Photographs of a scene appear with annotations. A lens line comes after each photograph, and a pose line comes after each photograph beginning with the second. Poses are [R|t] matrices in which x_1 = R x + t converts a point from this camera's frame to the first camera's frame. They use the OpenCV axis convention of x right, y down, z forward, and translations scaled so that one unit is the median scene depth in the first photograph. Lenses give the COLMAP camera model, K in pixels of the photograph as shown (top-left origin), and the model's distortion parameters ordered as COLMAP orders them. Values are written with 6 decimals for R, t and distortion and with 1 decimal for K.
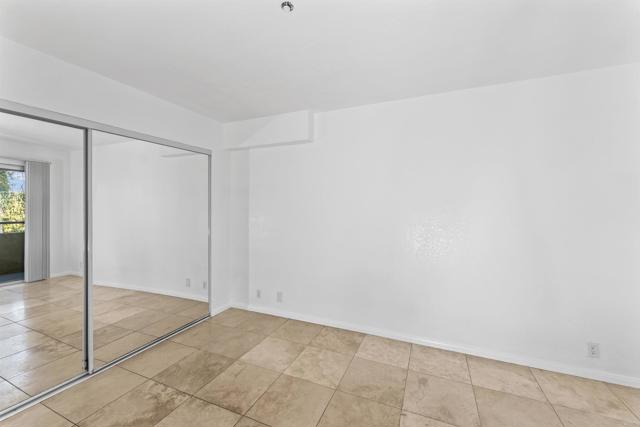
lens RADIAL K [[258.8, 0, 321.6], [0, 258.8, 205.3], [0, 0, 1]] dist [0.000500, 0.000010]
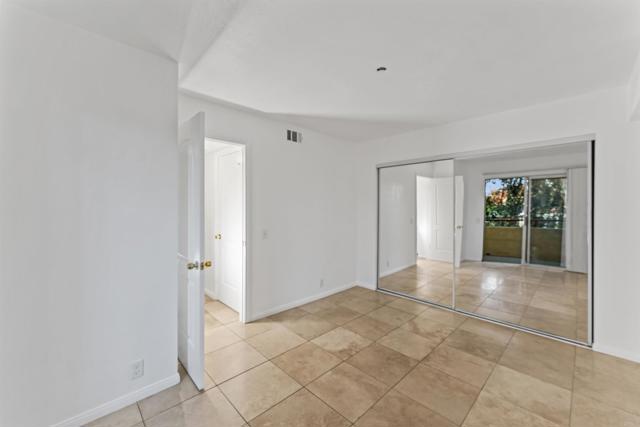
lens RADIAL K [[255.6, 0, 320.0], [0, 255.6, 213.5], [0, 0, 1]] dist [0.001417, -0.000132]
pose [[-0.377686, 0.017457, -0.925769, 0.751287], [-0.005865, 0.999757, 0.021245, 0.018289], [0.925915, 0.013454, -0.377492, 0.694262]]
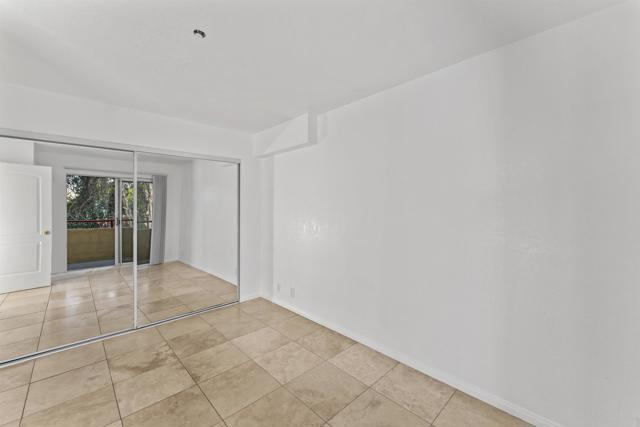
lens RADIAL K [[258.8, 0, 321.6], [0, 258.8, 205.3], [0, 0, 1]] dist [0.000500, 0.000010]
pose [[0.924898, -0.001969, -0.380211, 0.460867], [-0.000464, 0.999980, -0.006306, 0.003790], [0.380216, 0.006009, 0.924878, 0.083629]]
